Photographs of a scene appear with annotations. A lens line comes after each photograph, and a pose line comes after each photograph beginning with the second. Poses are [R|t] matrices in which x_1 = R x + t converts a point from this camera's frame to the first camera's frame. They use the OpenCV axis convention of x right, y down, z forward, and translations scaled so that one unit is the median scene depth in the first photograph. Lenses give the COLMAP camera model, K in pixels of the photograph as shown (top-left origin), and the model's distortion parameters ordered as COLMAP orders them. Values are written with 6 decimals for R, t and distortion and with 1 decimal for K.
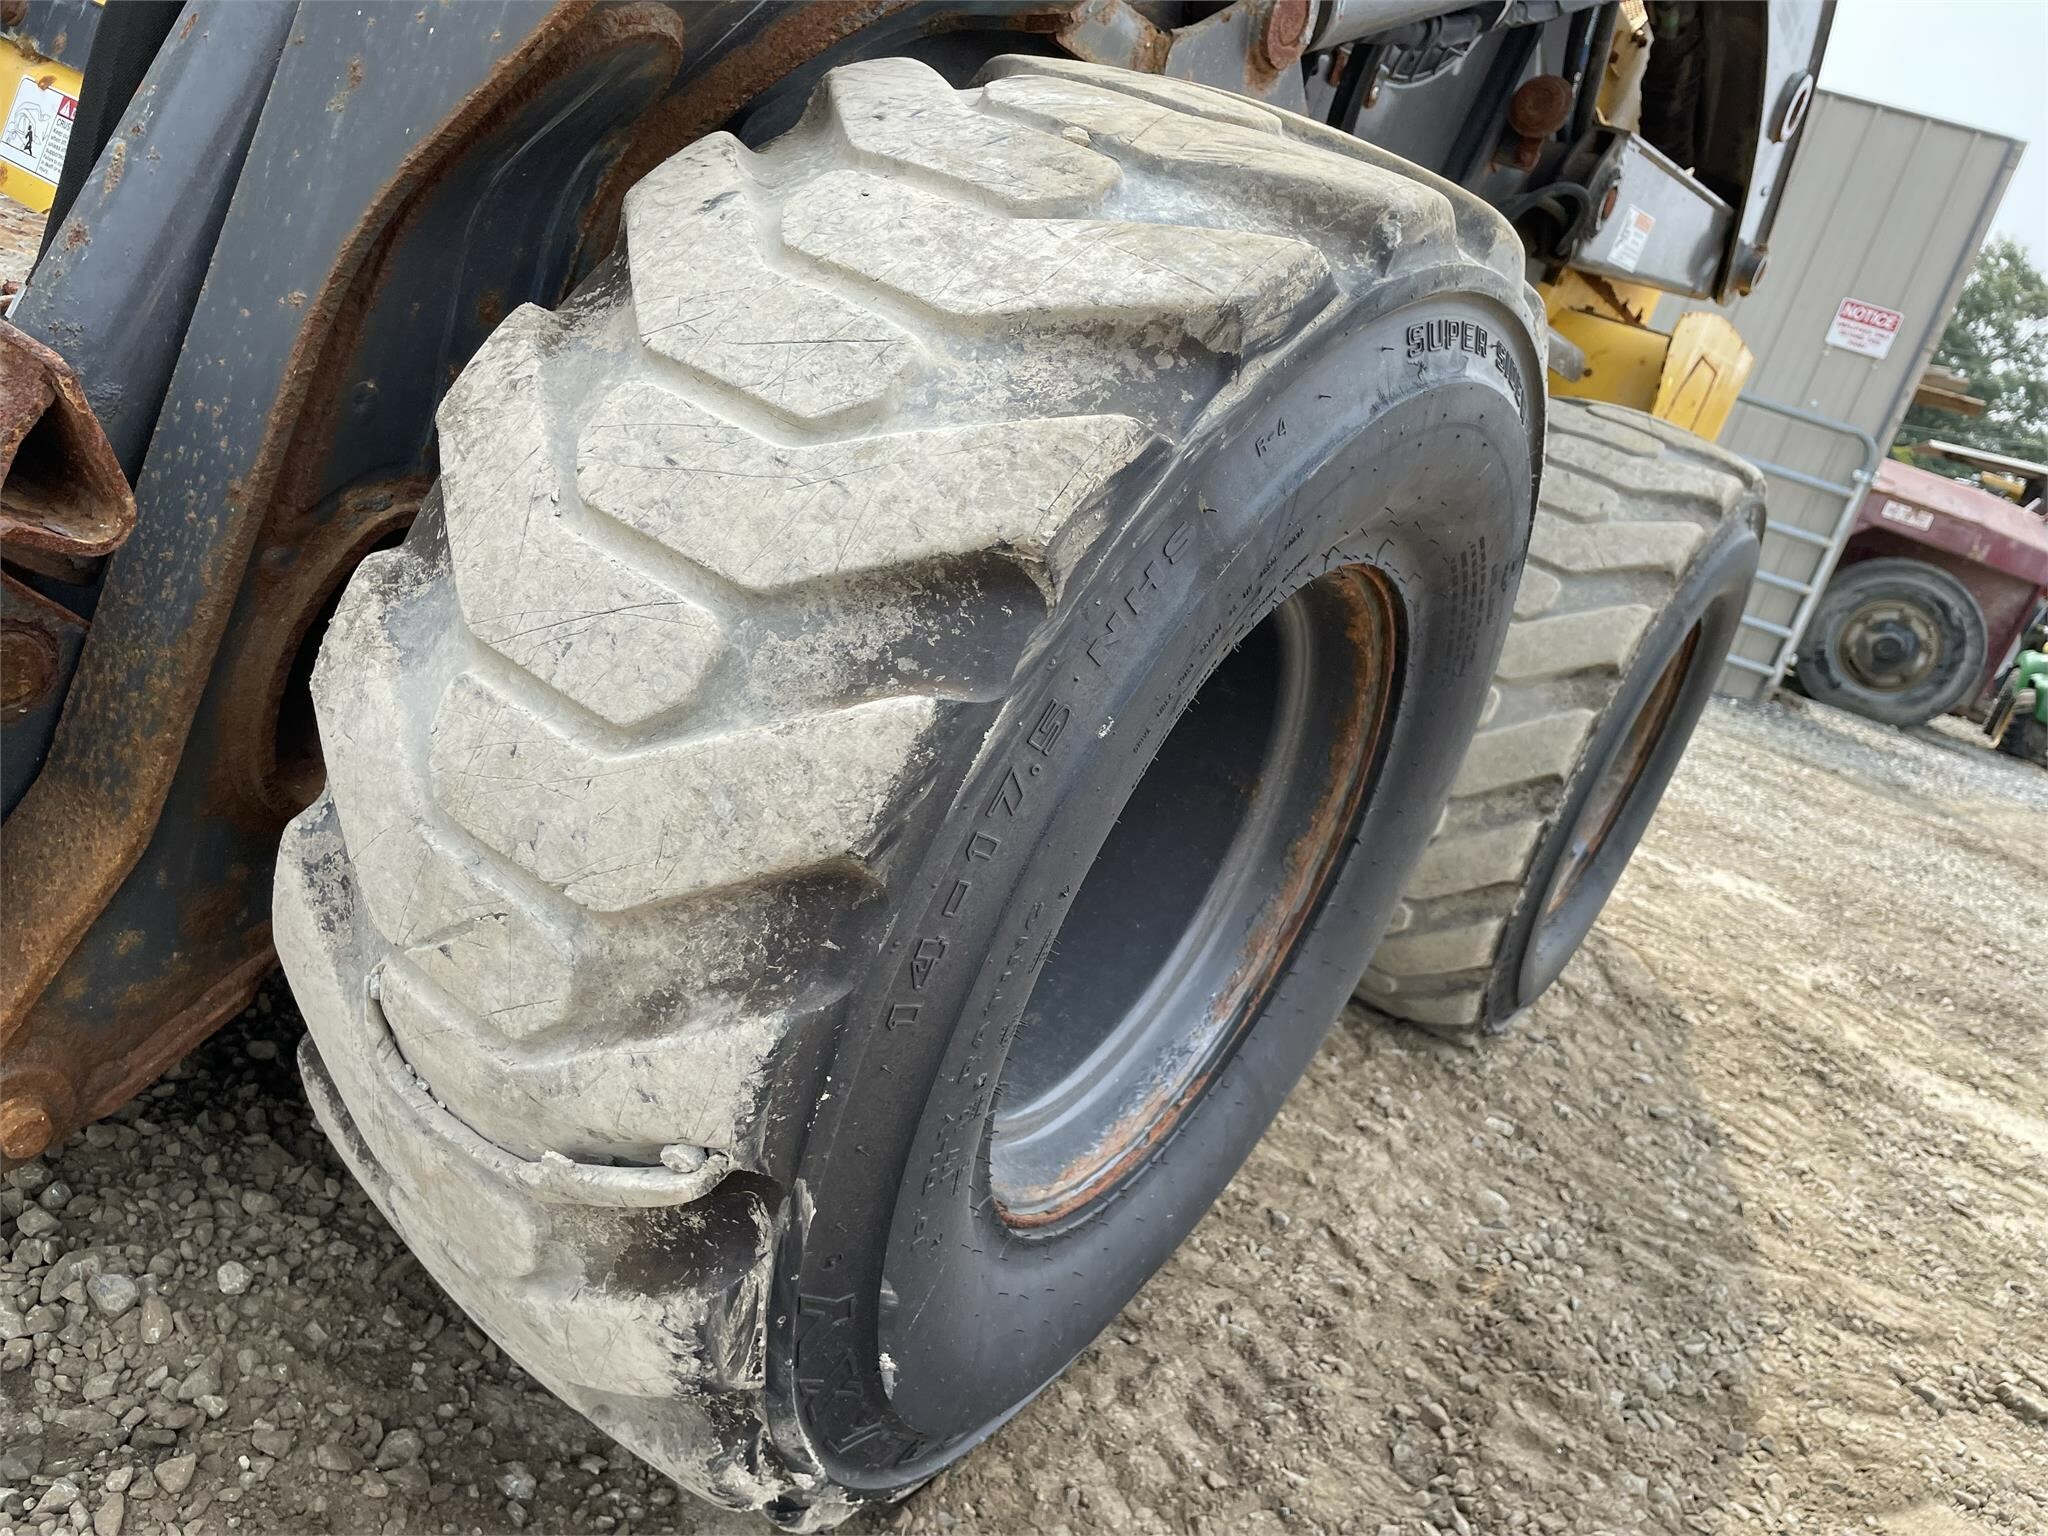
lens RADIAL K [[1550.0, 0, 1028.8], [0, 1550.0, 776.1], [0, 0, 1]] dist [0.083455, -0.110218]
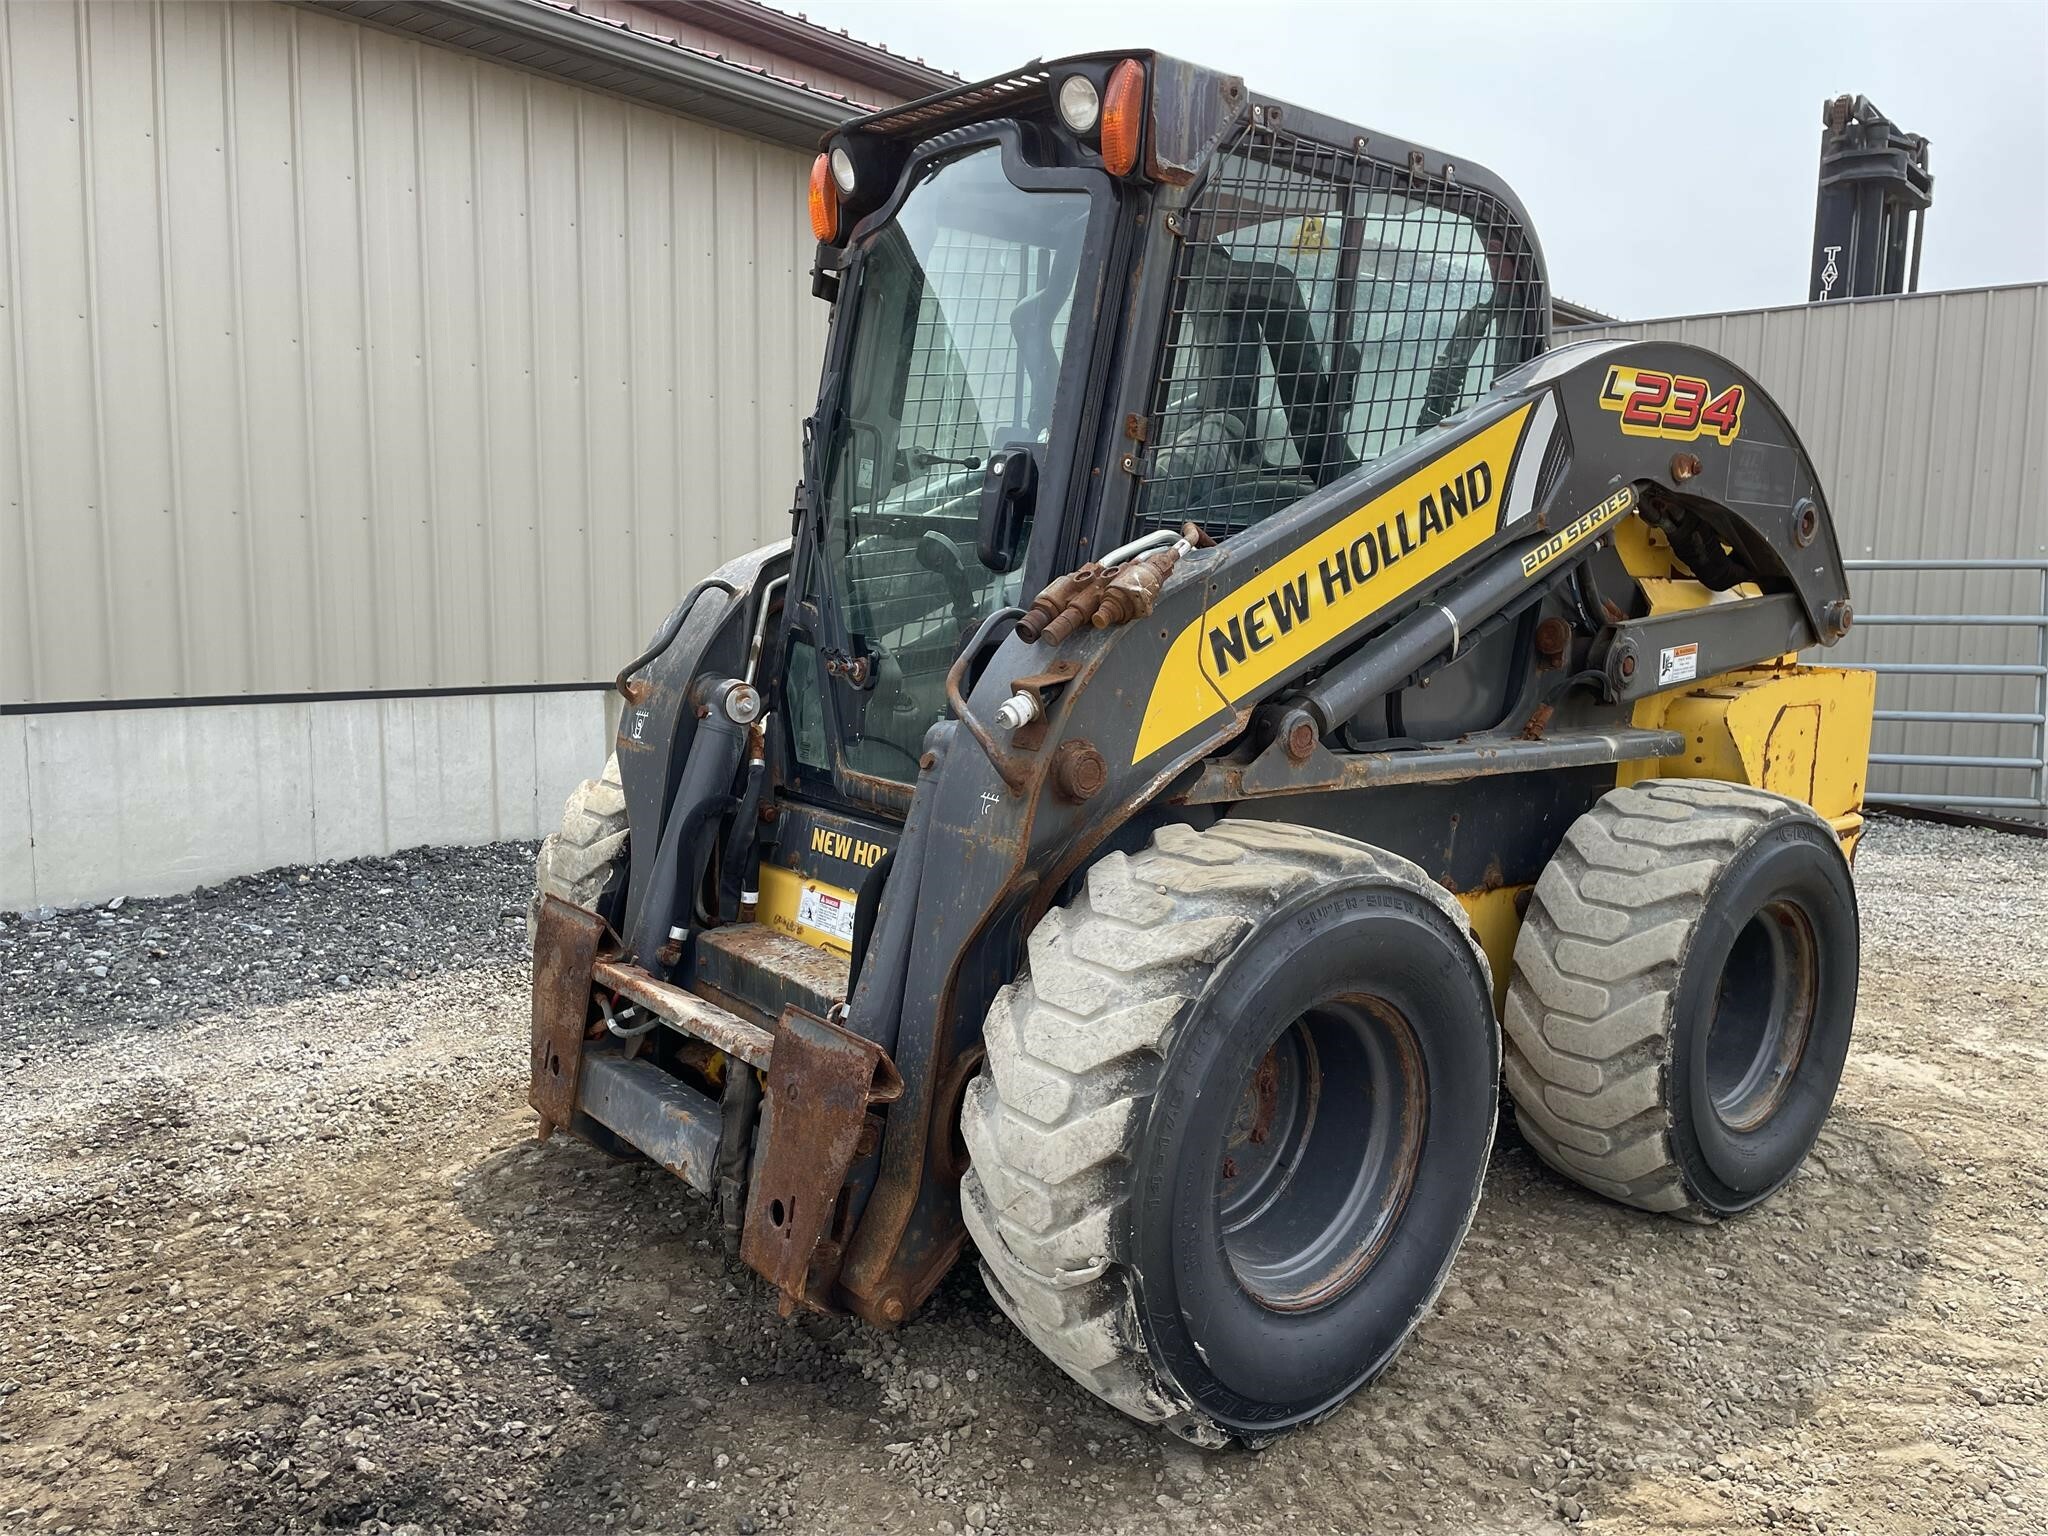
lens RADIAL K [[1550.0, 0, 1021.8], [0, 1550.0, 763.6], [0, 0, 1]] dist [0.083455, -0.110218]
pose [[0.910672, -0.261514, -0.319825, 0.735322], [0.183439, 0.949610, -0.254148, 0.054831], [0.370172, 0.172777, 0.912754, -1.684037]]
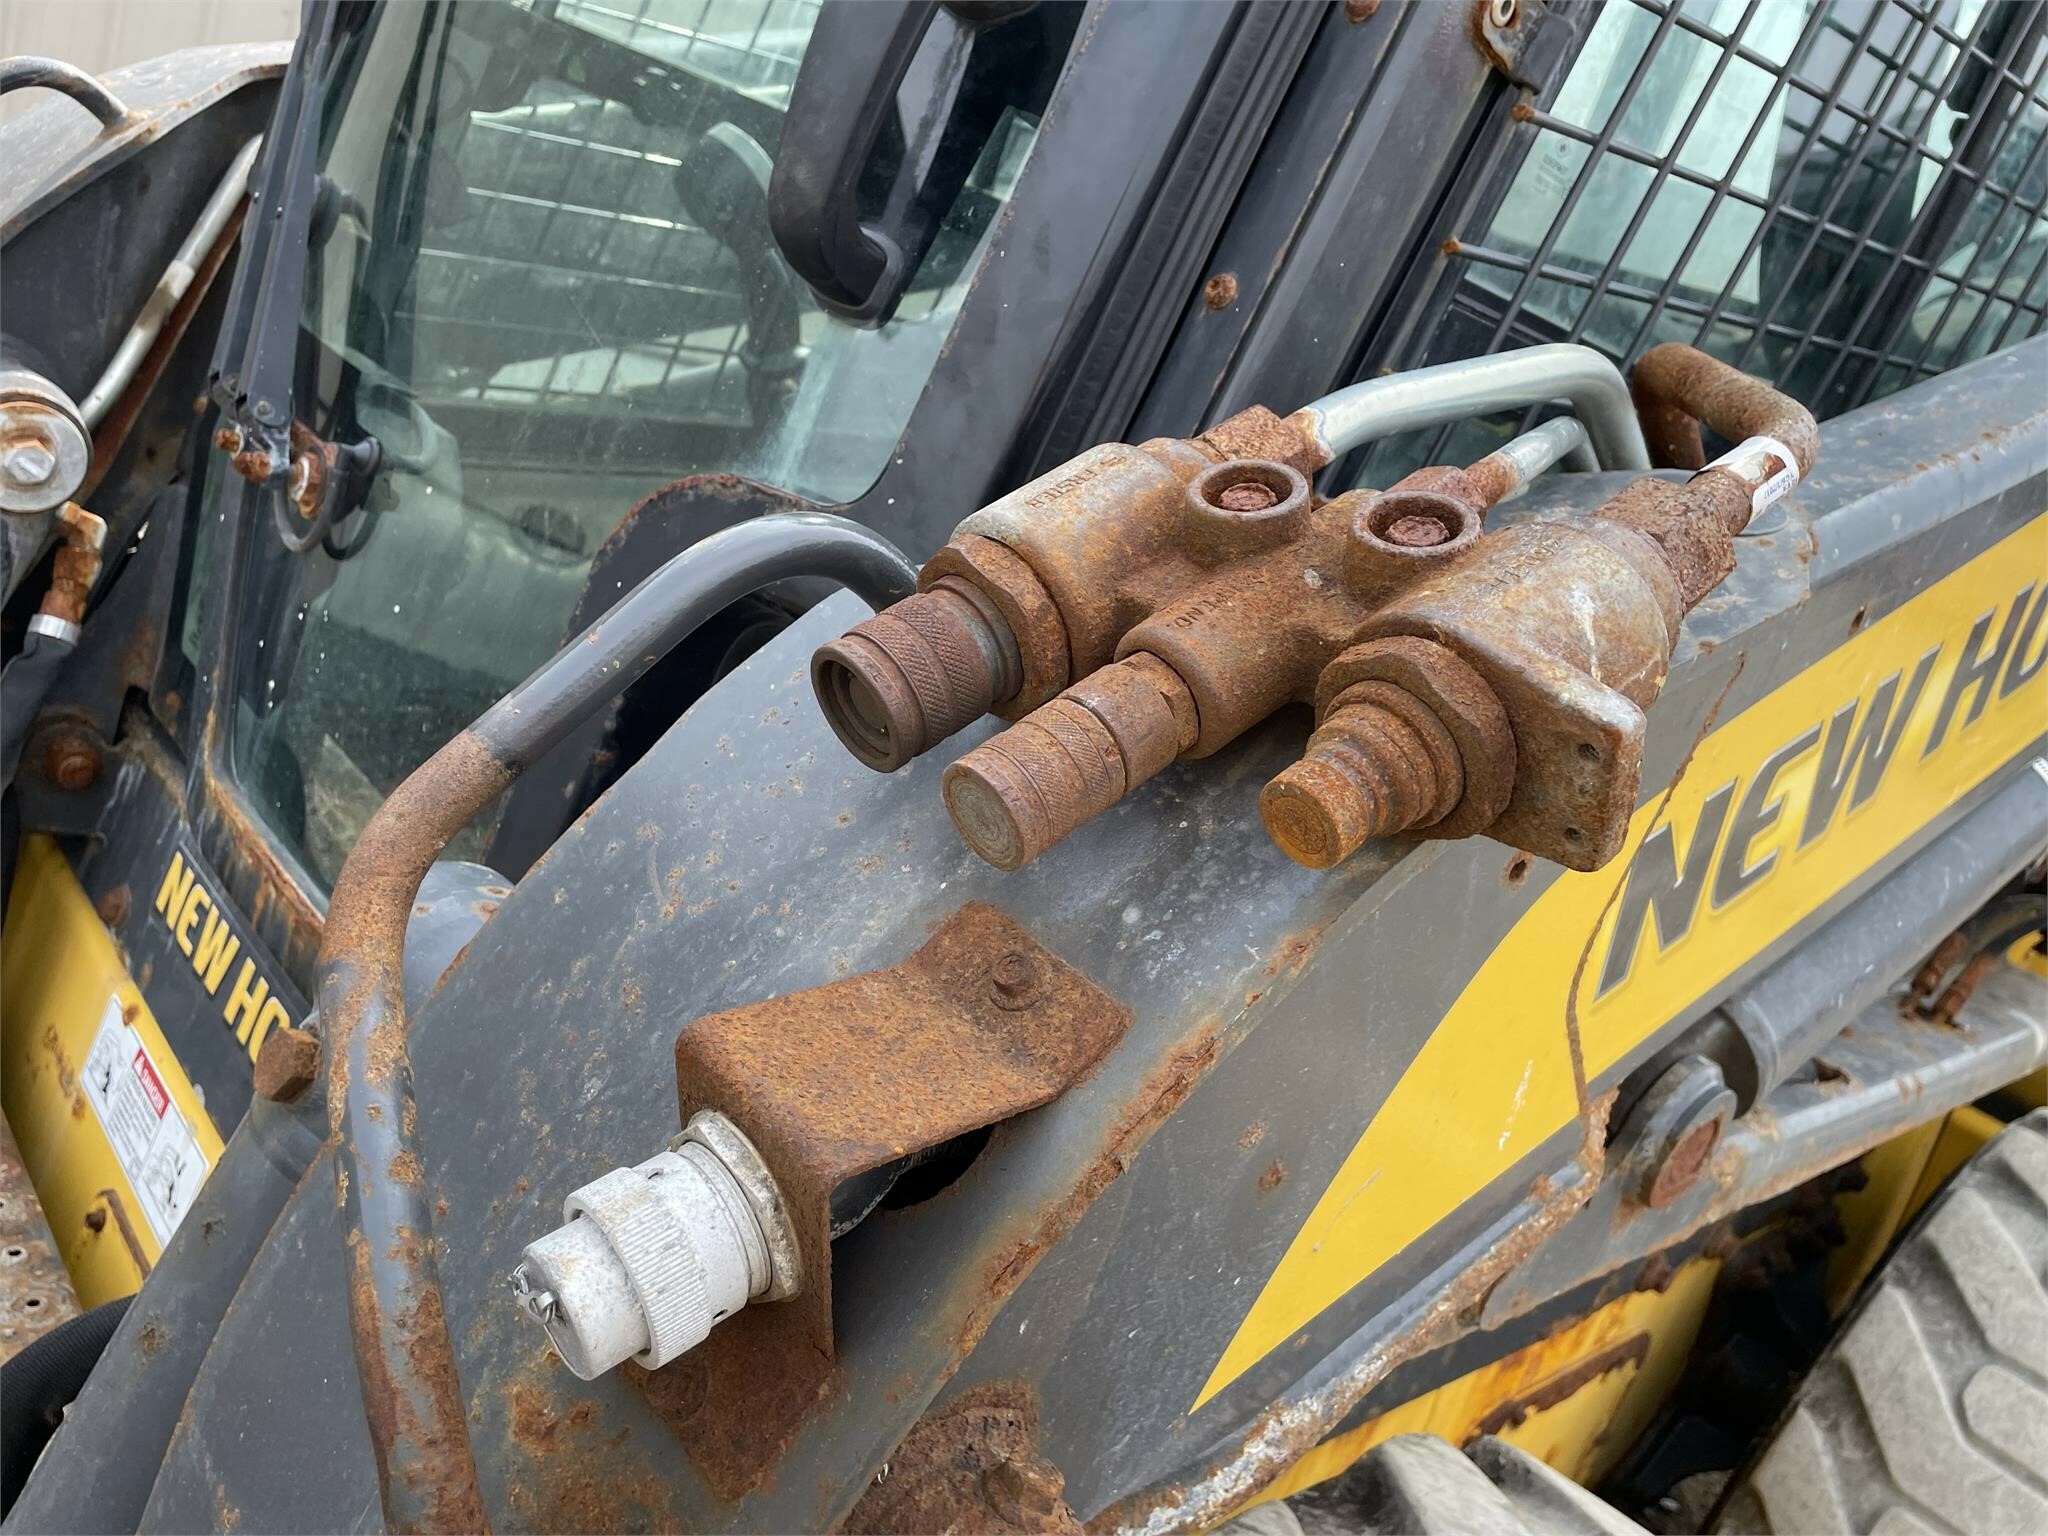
lens RADIAL K [[1550.0, 0, 1035.0], [0, 1550.0, 766.0], [0, 0, 1]] dist [0.083455, -0.110218]
pose [[0.973693, 0.042873, -0.223796, 0.058537], [-0.062196, 0.994851, -0.080018, -0.850524], [0.219213, 0.091832, 0.971346, 0.416725]]
